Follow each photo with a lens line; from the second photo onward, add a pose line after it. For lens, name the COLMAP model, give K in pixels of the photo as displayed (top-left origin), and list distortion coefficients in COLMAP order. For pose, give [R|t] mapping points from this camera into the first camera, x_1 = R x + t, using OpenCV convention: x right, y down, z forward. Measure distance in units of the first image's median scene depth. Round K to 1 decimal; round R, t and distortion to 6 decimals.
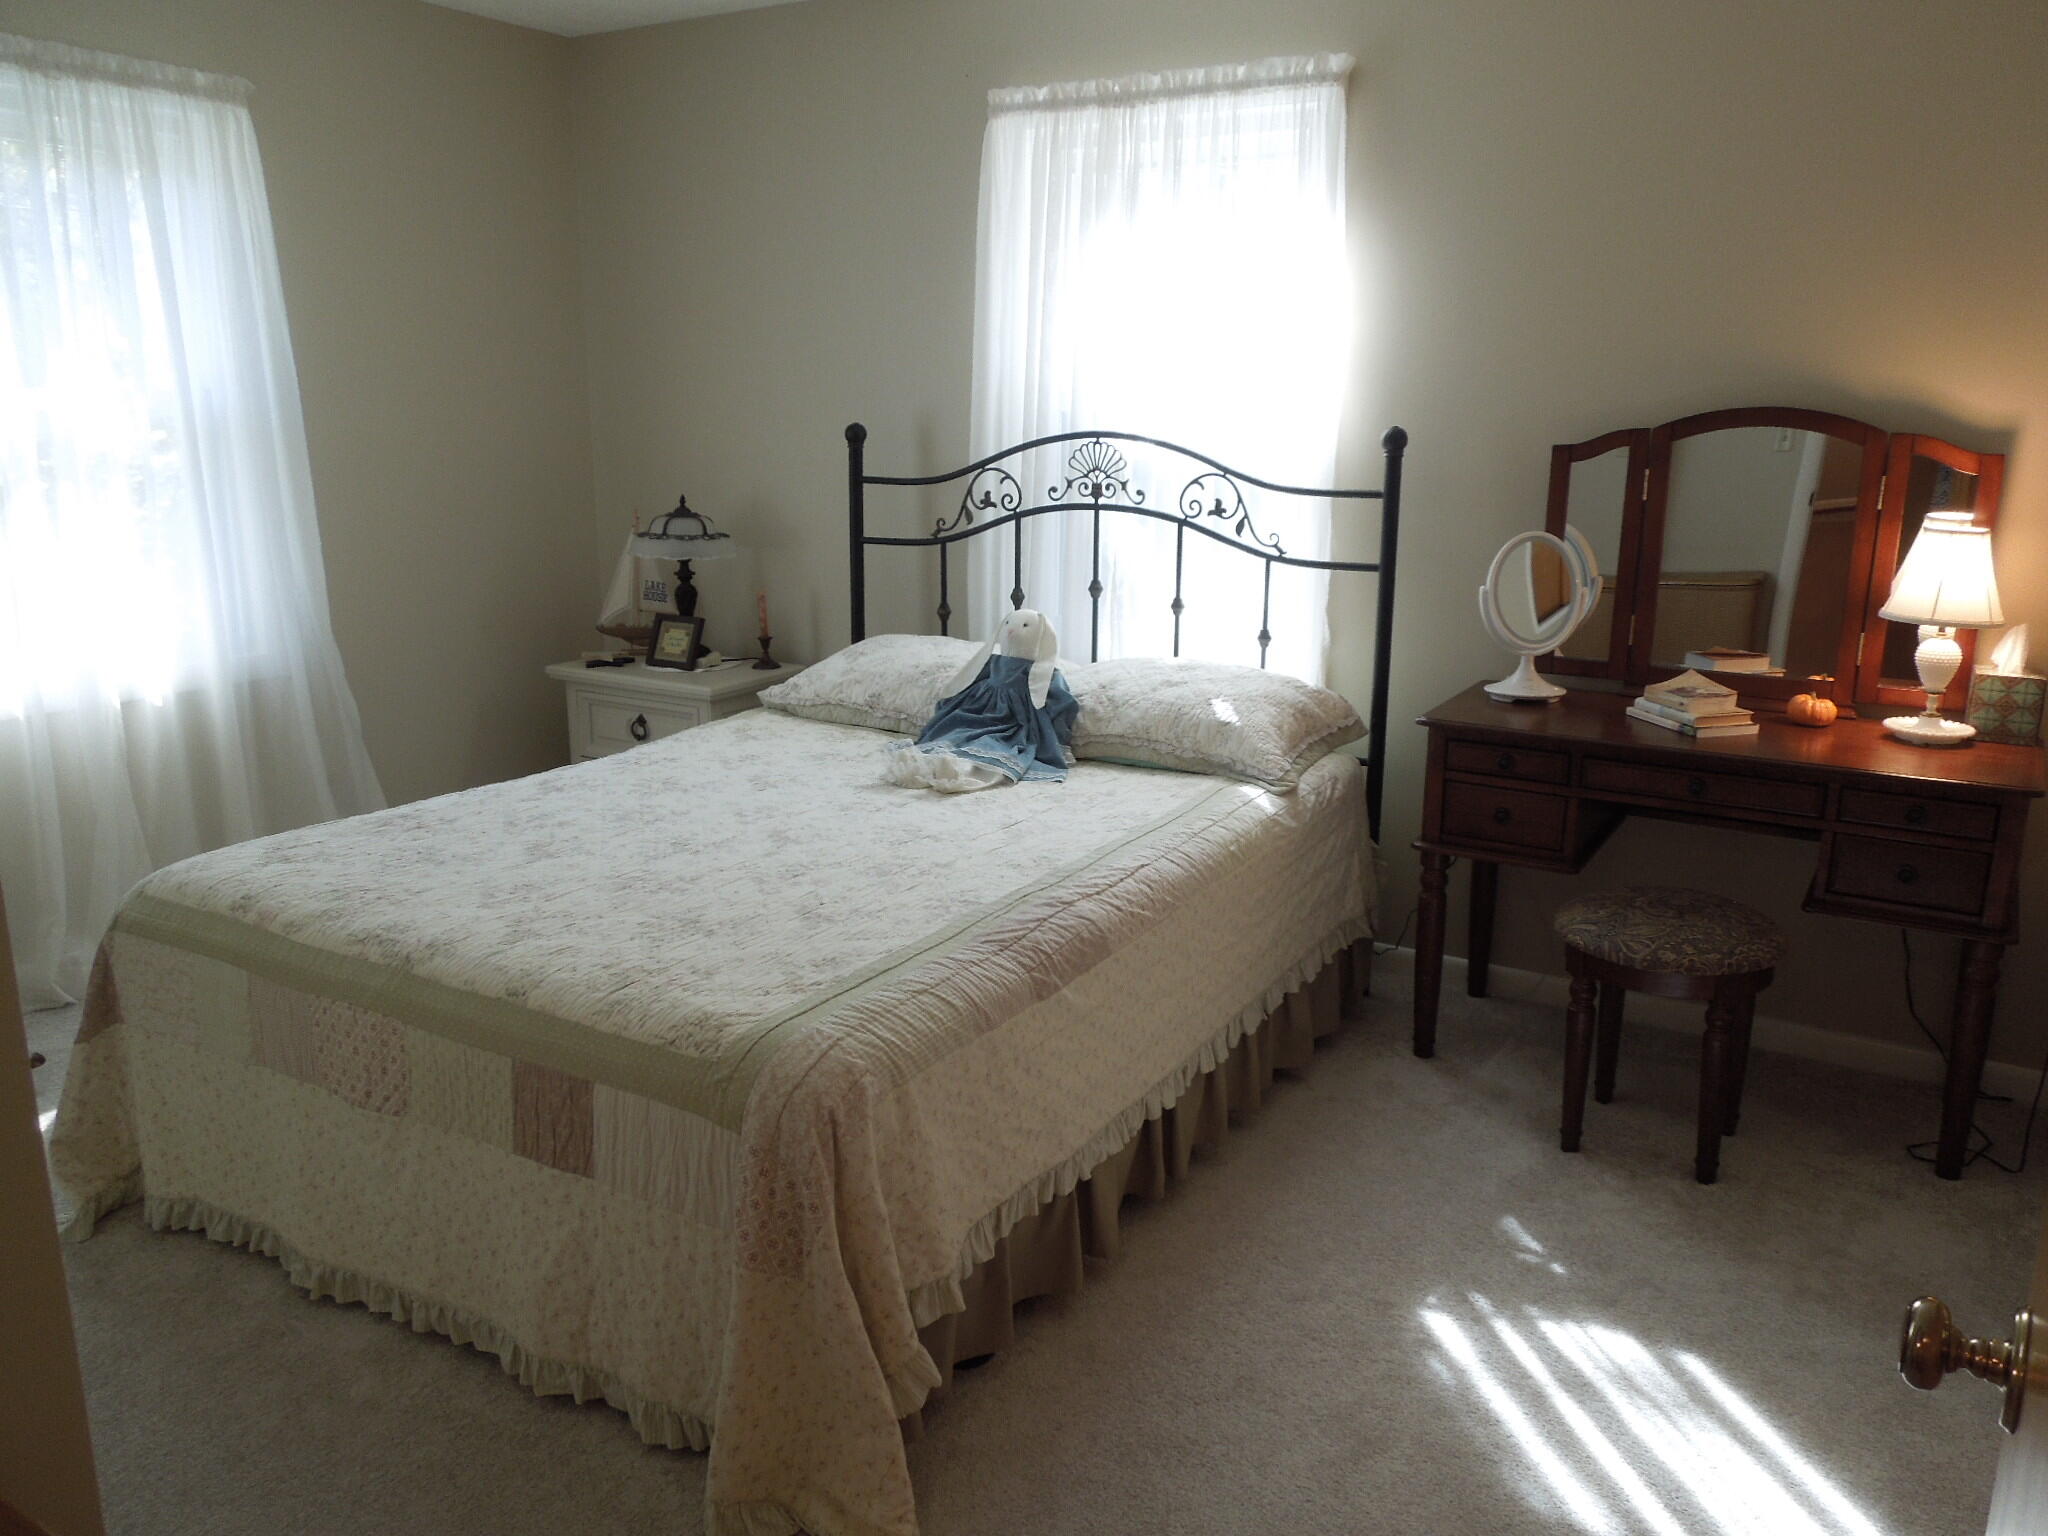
lens RADIAL K [[1548.2, 0, 1027.7], [0, 1548.2, 764.5], [0, 0, 1]] dist [-0.008780, 0.013484]
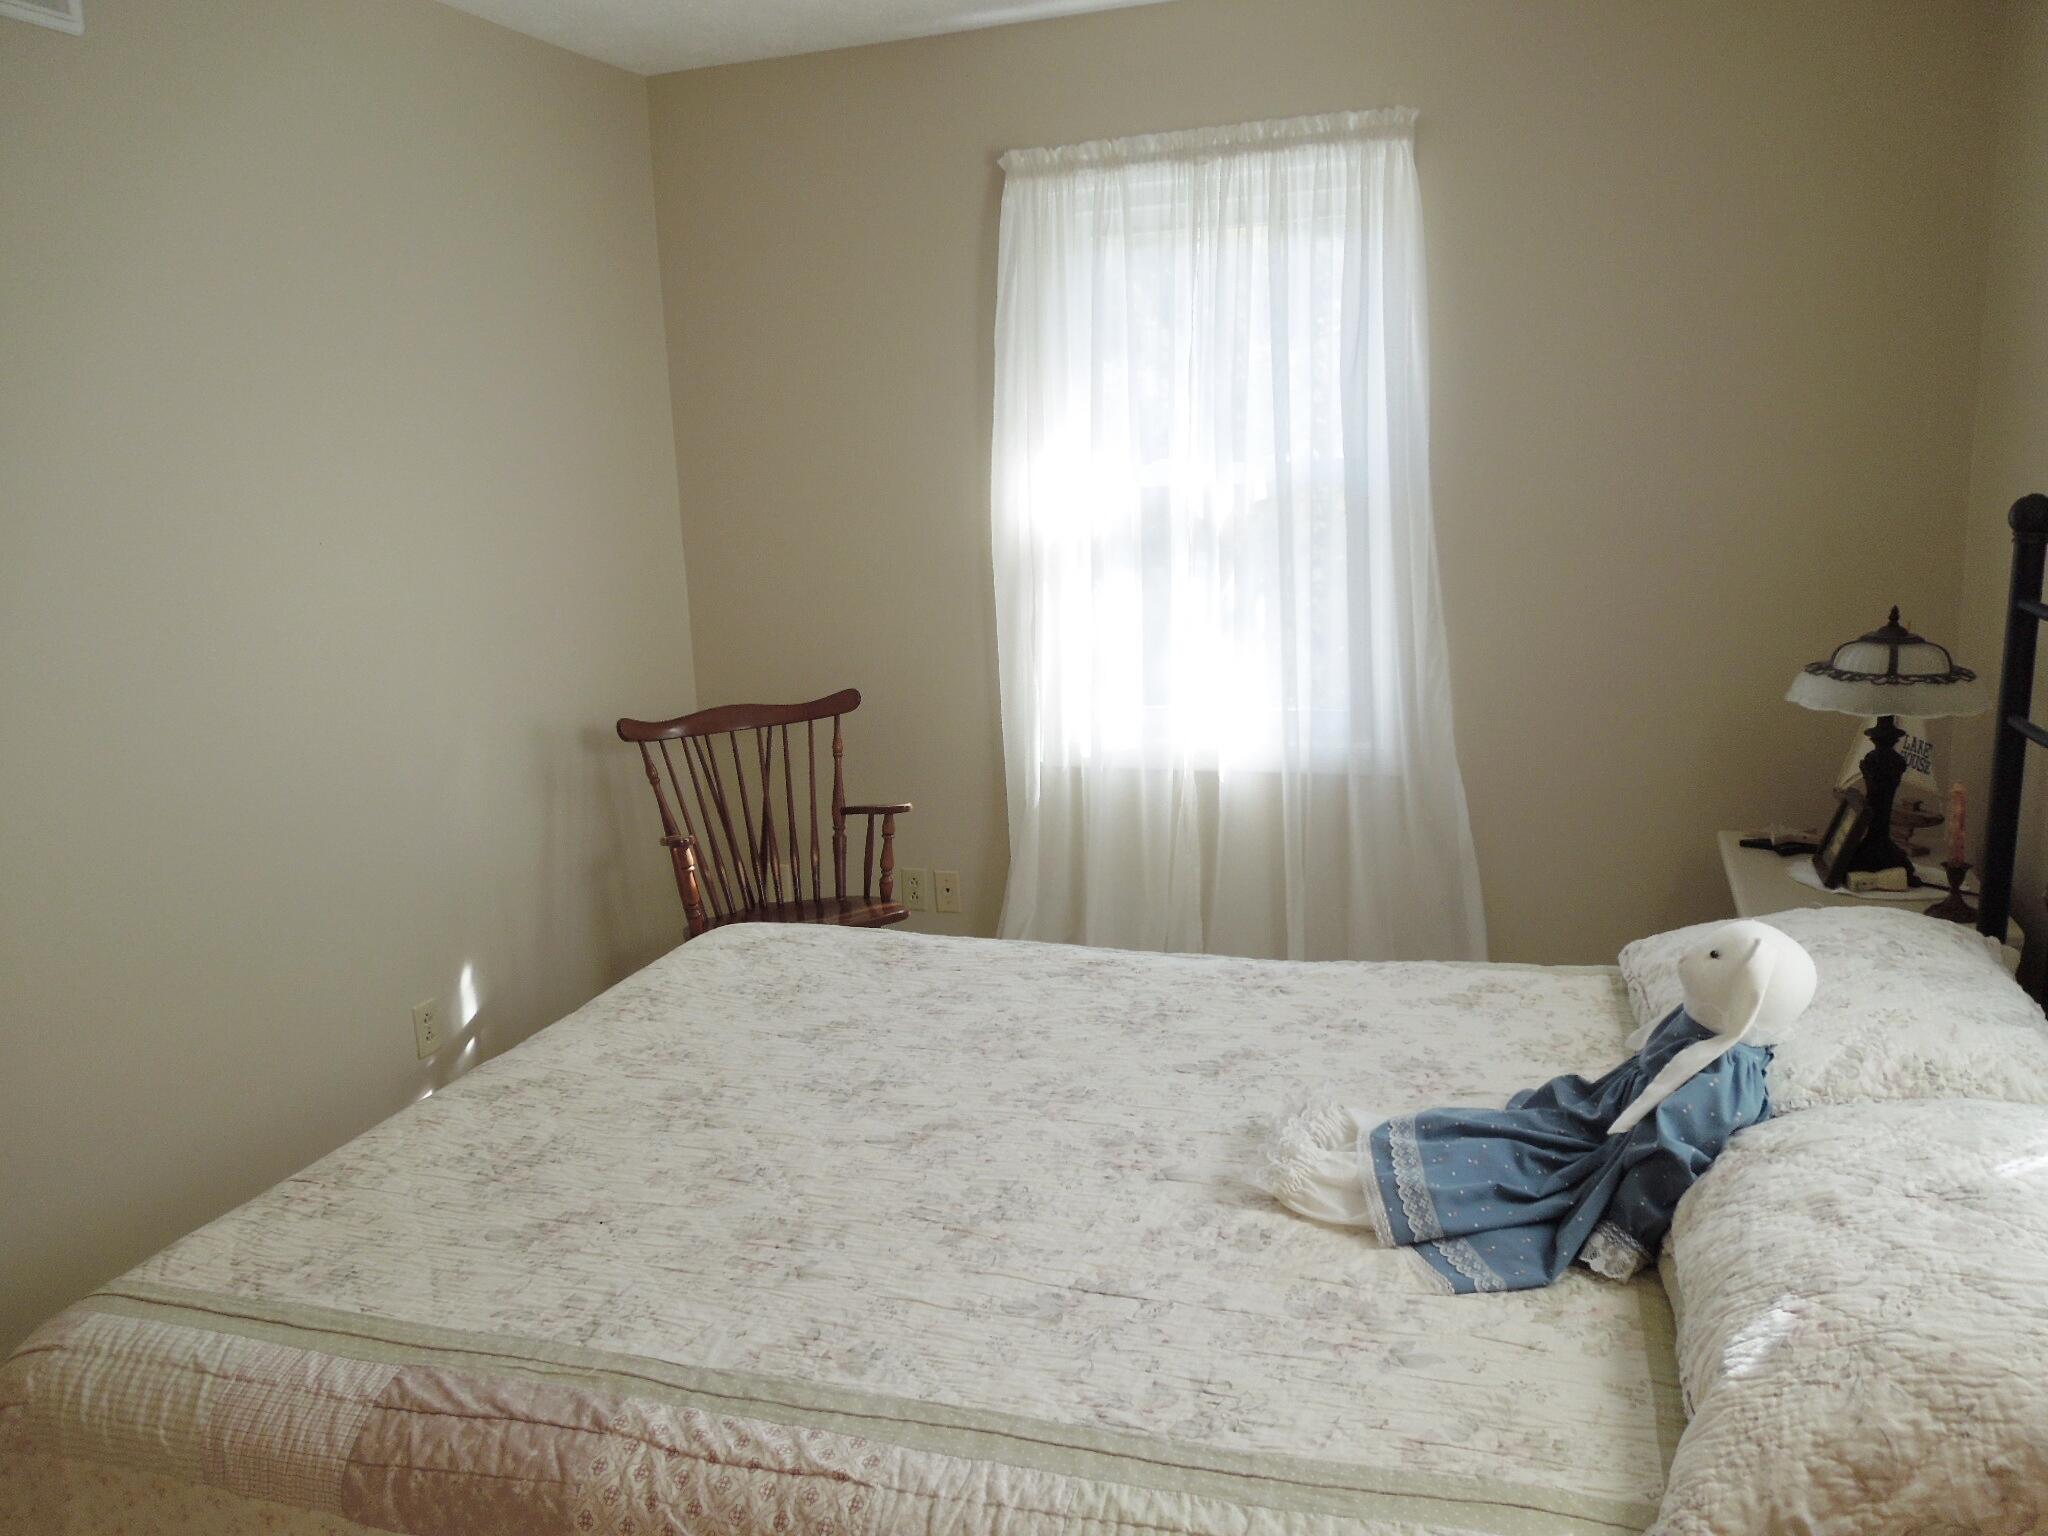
lens RADIAL K [[1548.2, 0, 1027.7], [0, 1548.2, 764.5], [0, 0, 1]] dist [-0.008780, 0.013484]
pose [[0.235117, 0.170518, -0.956893, 0.378686], [-0.187672, 0.973929, 0.127441, -0.164067], [0.953677, 0.149619, 0.260989, 0.675503]]
